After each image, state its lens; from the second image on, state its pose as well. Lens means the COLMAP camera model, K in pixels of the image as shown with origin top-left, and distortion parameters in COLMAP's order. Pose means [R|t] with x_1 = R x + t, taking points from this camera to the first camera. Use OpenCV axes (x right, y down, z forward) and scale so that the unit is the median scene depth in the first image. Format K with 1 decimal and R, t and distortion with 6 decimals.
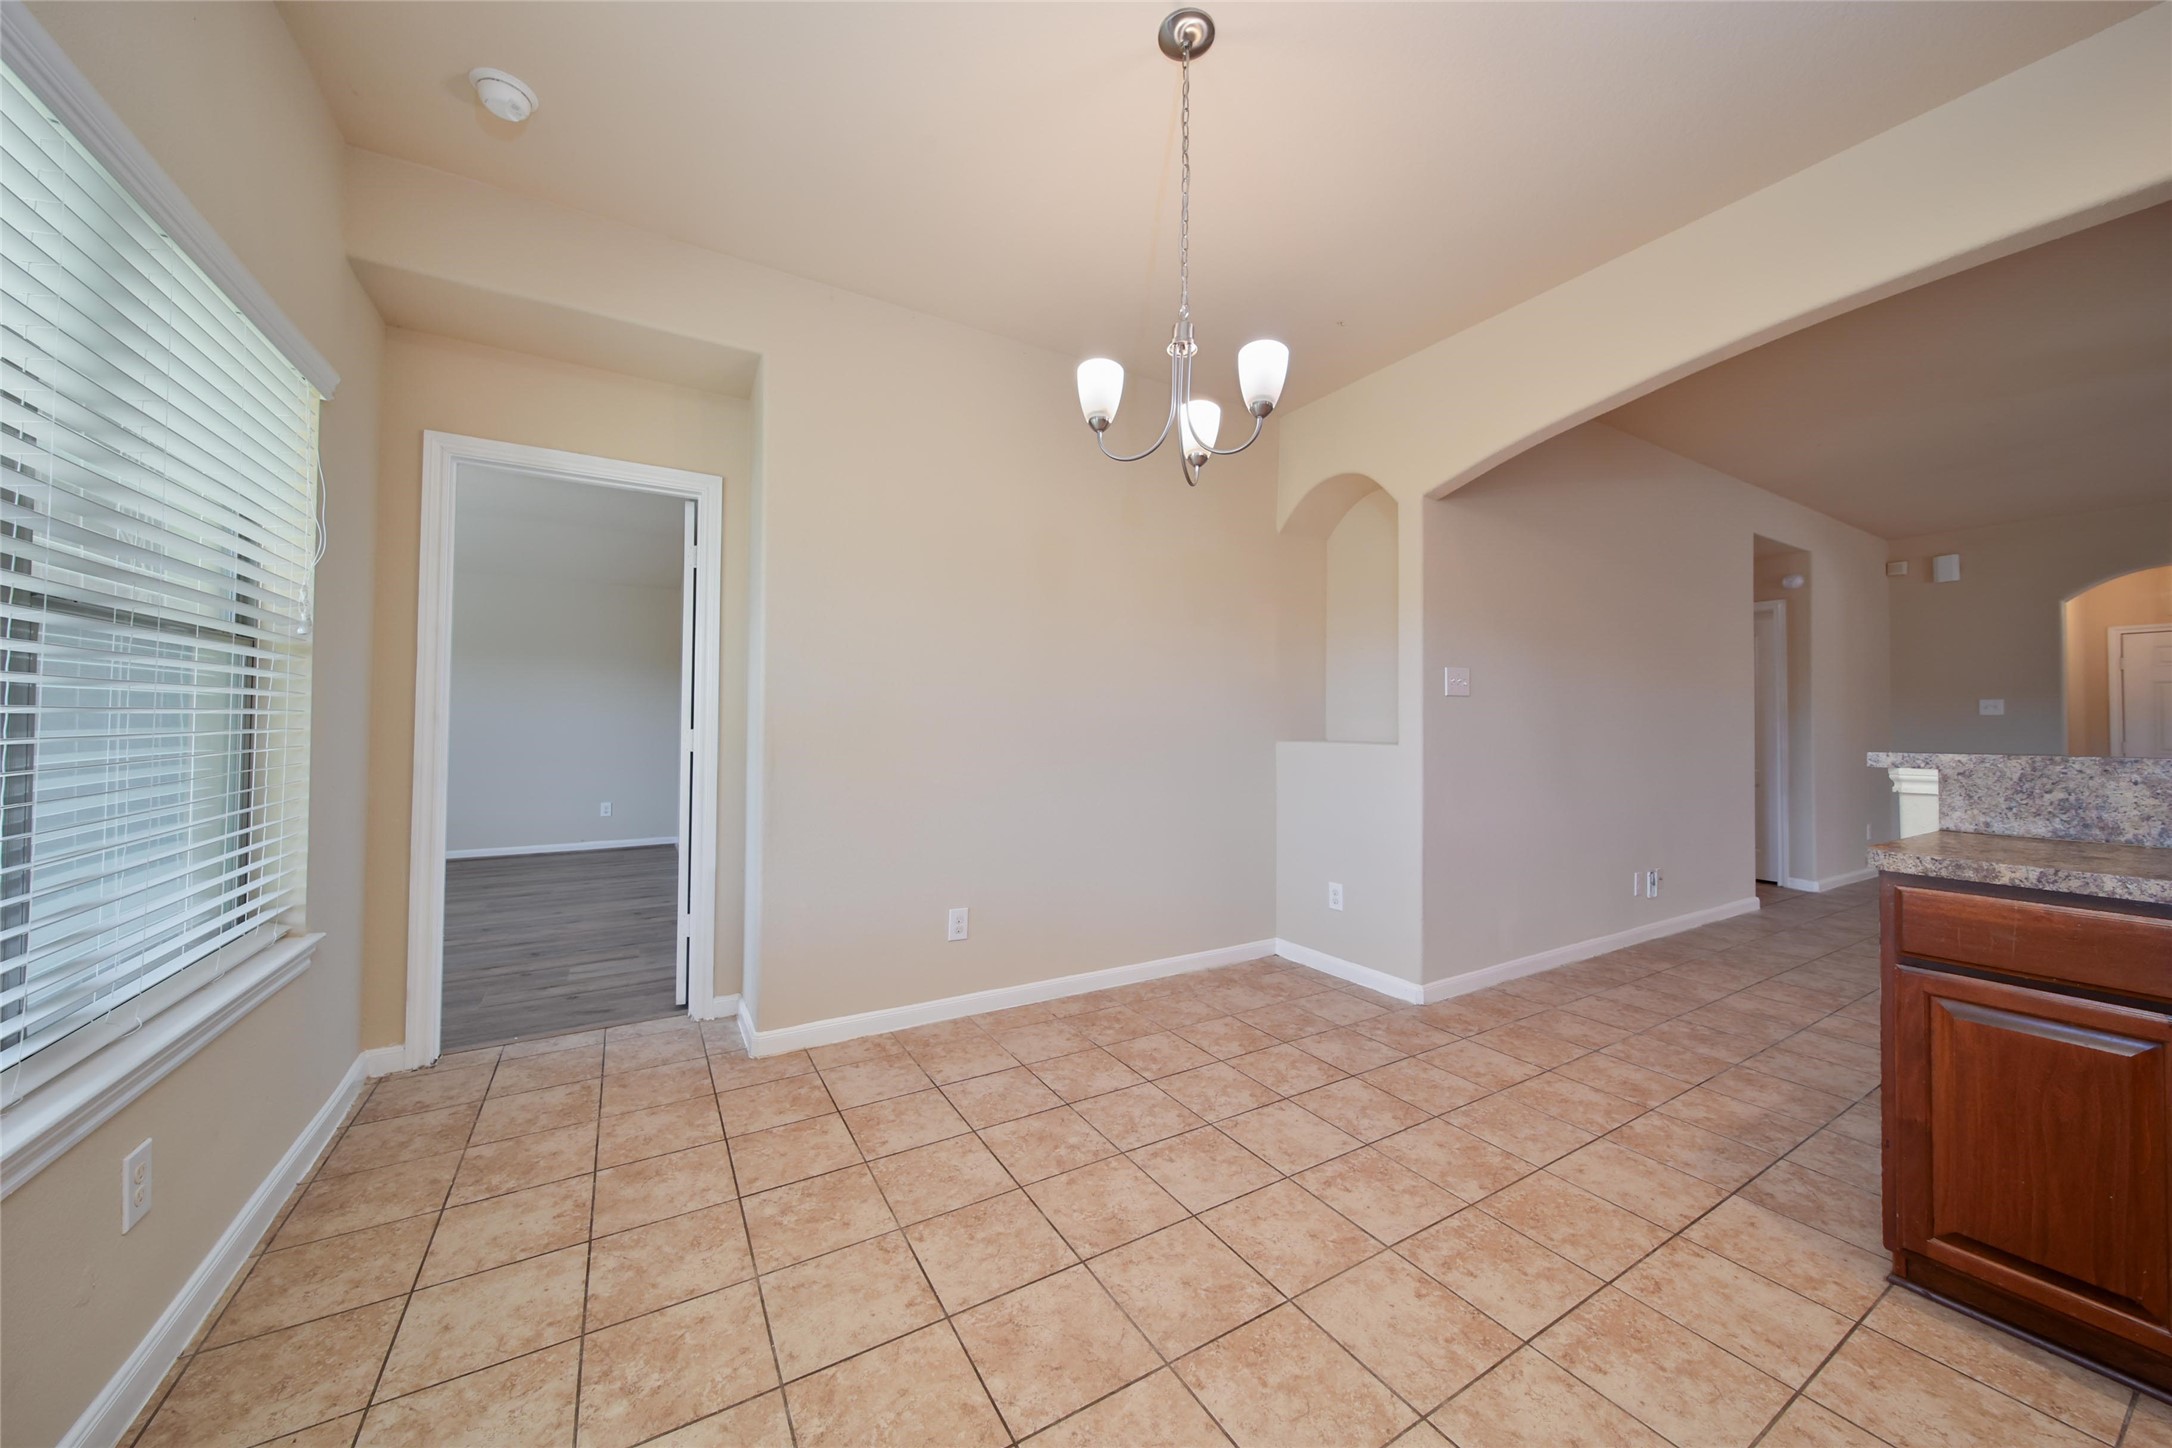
lens RADIAL K [[766.6, 0, 1090.3], [0, 766.6, 717.1], [0, 0, 1]] dist [-0.000703, -0.000179]
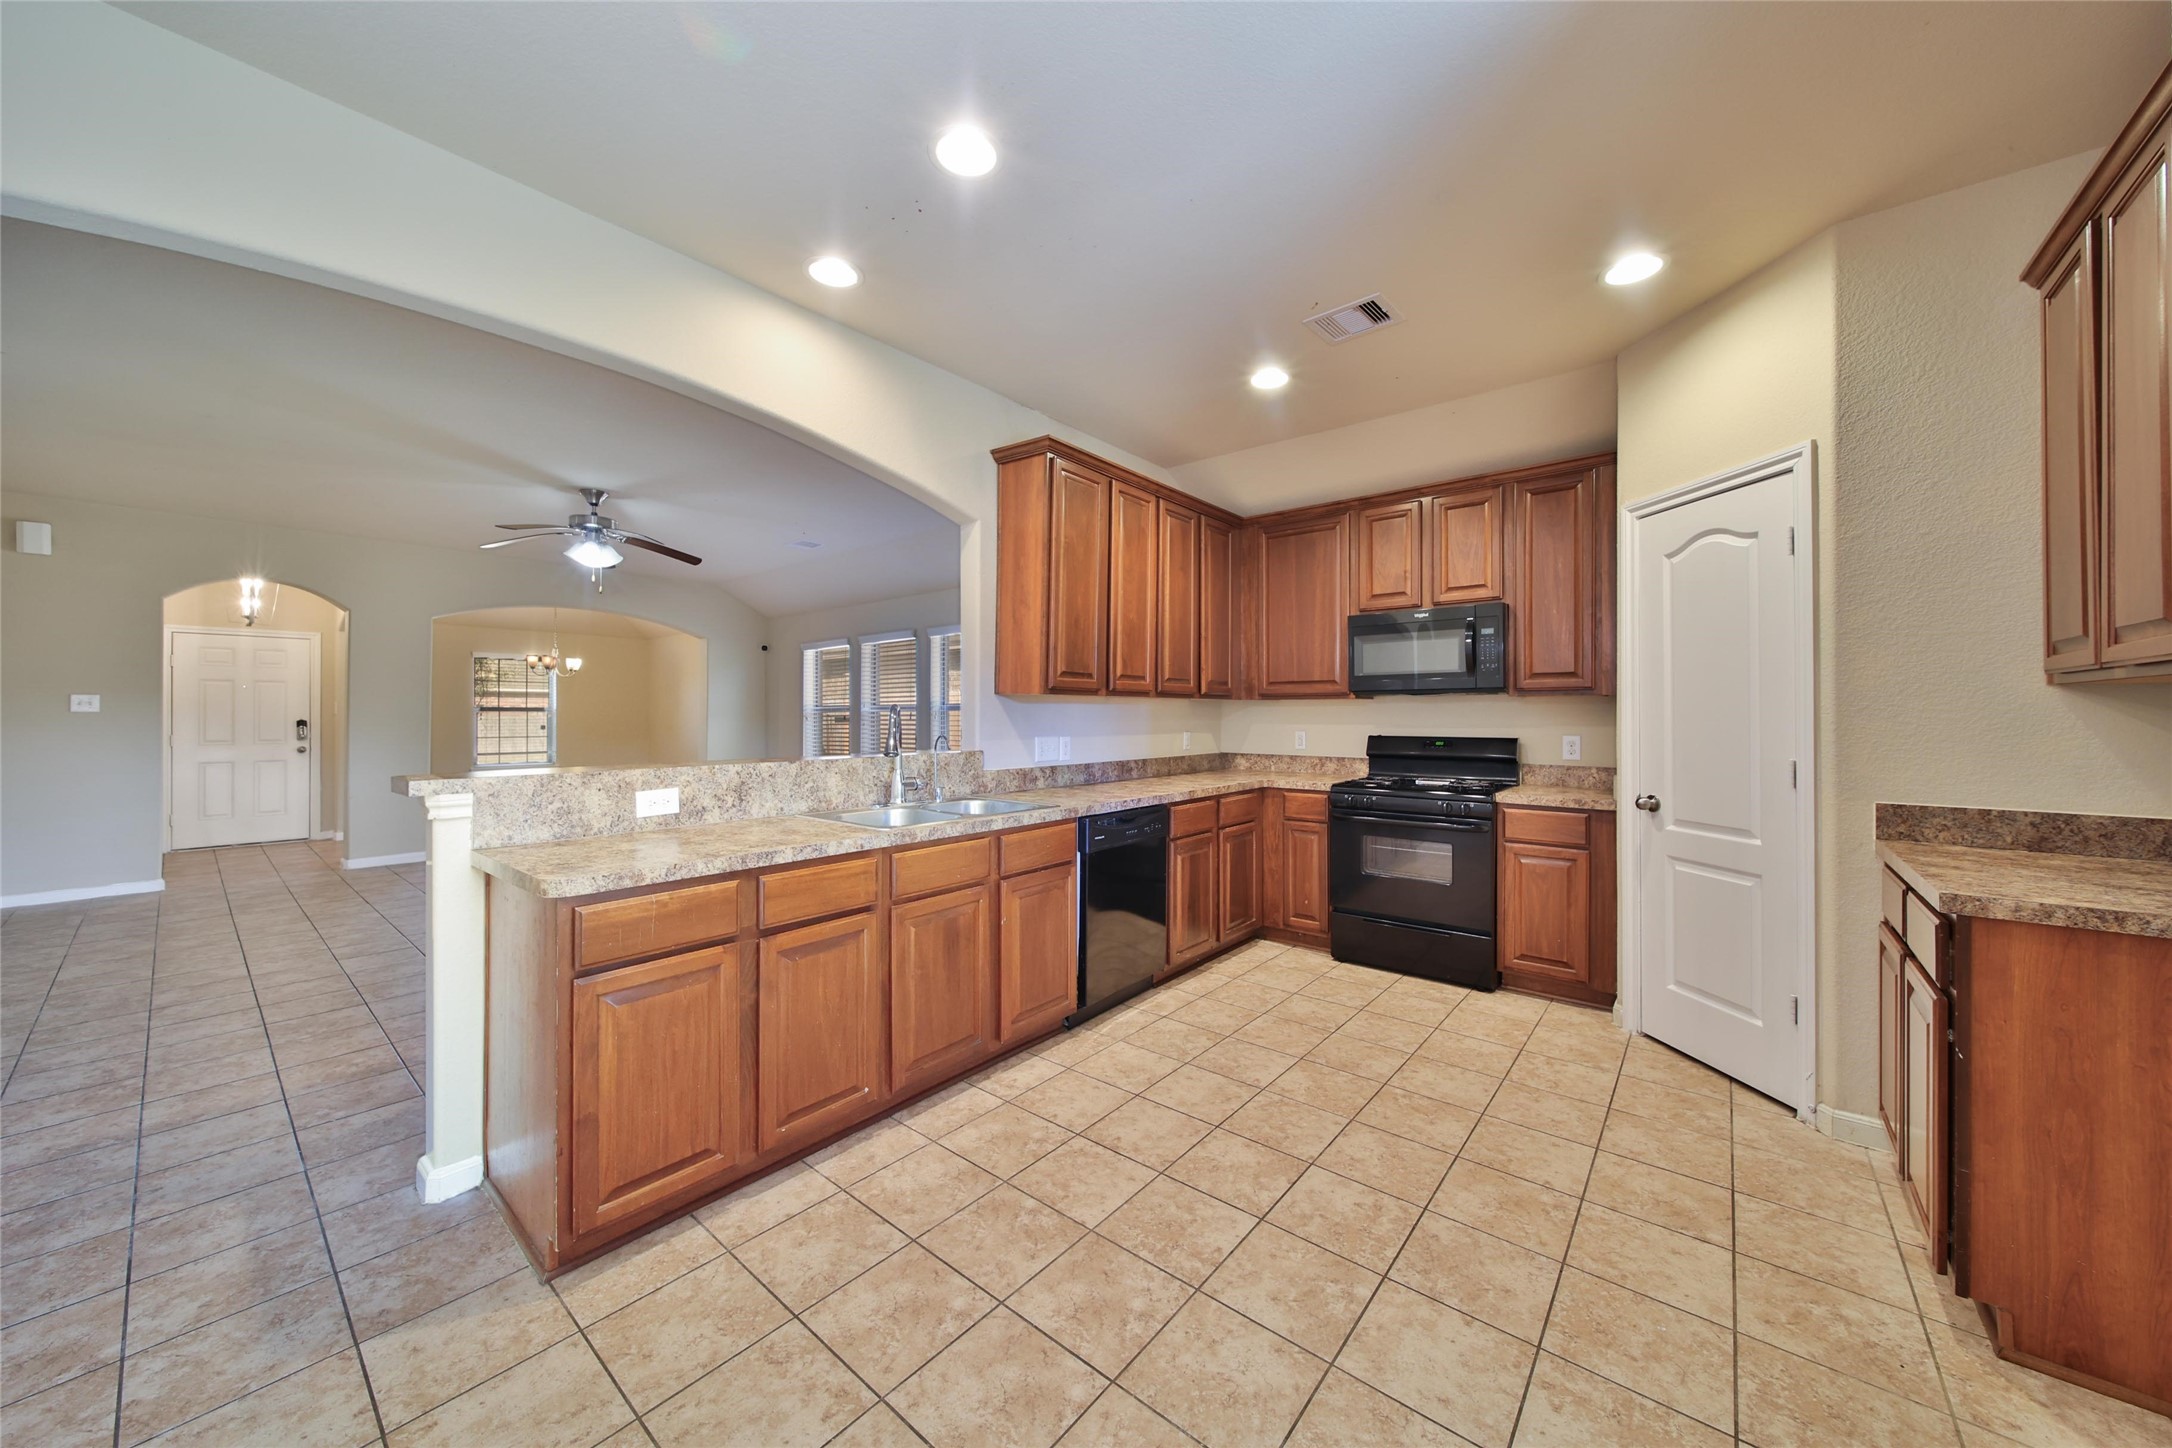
lens RADIAL K [[766.6, 0, 1090.3], [0, 766.6, 717.1], [0, 0, 1]] dist [-0.000703, -0.000179]
pose [[-0.321506, -0.010426, 0.946850, -0.164944], [-0.012050, 0.999903, 0.006918, -0.053476], [-0.946831, -0.009186, -0.321601, 0.532160]]
